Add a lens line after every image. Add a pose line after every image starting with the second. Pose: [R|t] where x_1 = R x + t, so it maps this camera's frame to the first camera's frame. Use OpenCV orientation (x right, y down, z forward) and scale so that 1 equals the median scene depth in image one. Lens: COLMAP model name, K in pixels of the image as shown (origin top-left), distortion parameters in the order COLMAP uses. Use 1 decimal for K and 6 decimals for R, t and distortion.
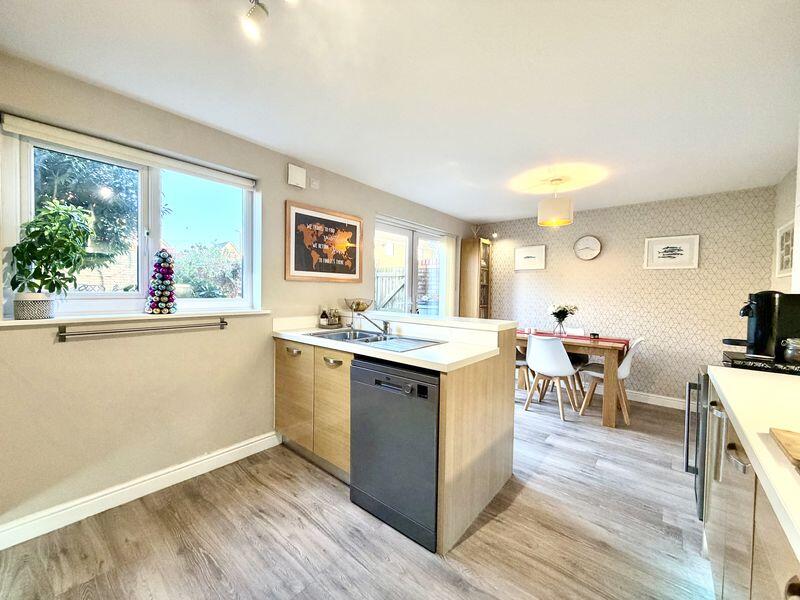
lens RADIAL K [[319.2, 0, 397.9], [0, 319.2, 298.9], [0, 0, 1]] dist [0.000275, -0.000043]
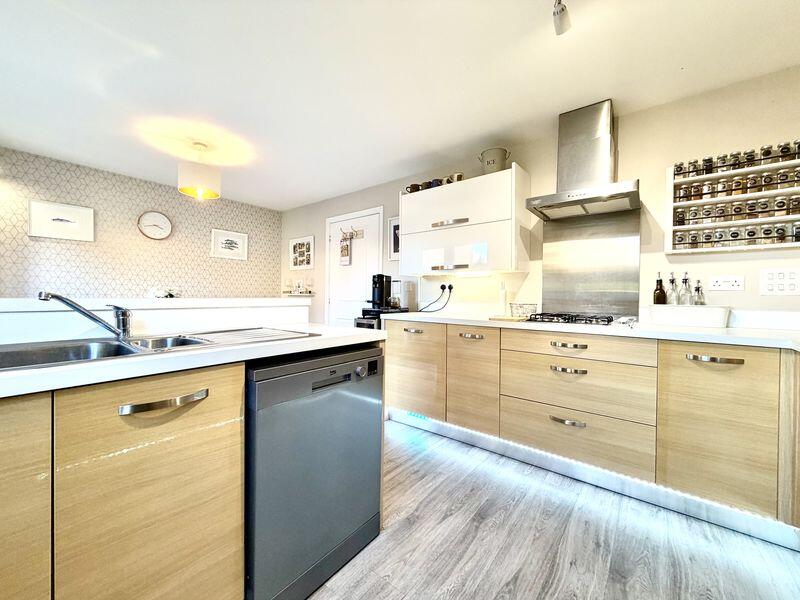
lens RADIAL K [[319.2, 0, 397.4], [0, 319.2, 298.4], [0, 0, 1]] dist [0.000275, -0.000043]
pose [[-0.019040, -0.026325, 0.999472, -0.341745], [0.015701, 0.999522, 0.026625, 0.031573], [-0.999695, 0.016200, -0.018618, 0.400082]]
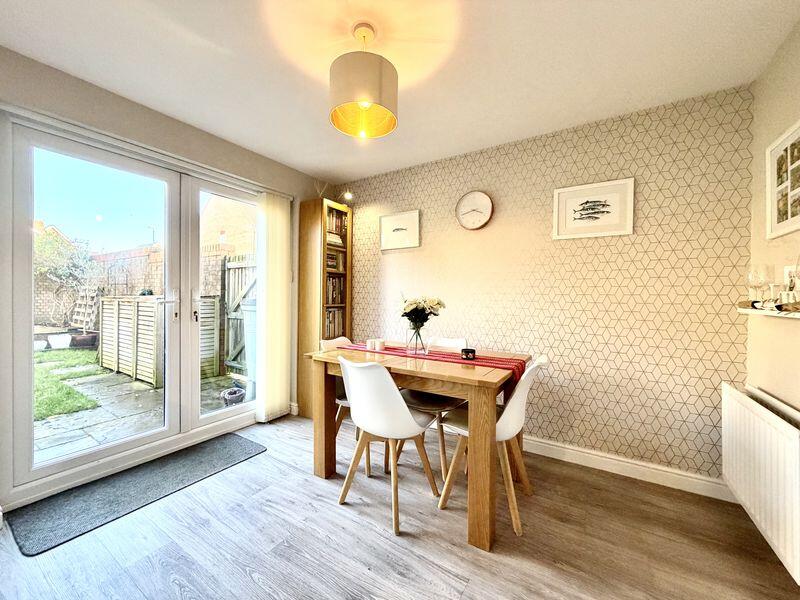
lens RADIAL K [[319.2, 0, 398.2], [0, 319.2, 298.7], [0, 0, 1]] dist [0.000275, -0.000043]
pose [[0.991553, -0.008097, 0.129451, 0.407385], [0.010544, 0.999778, -0.018225, 0.028663], [-0.129274, 0.019436, 0.991418, 0.446591]]
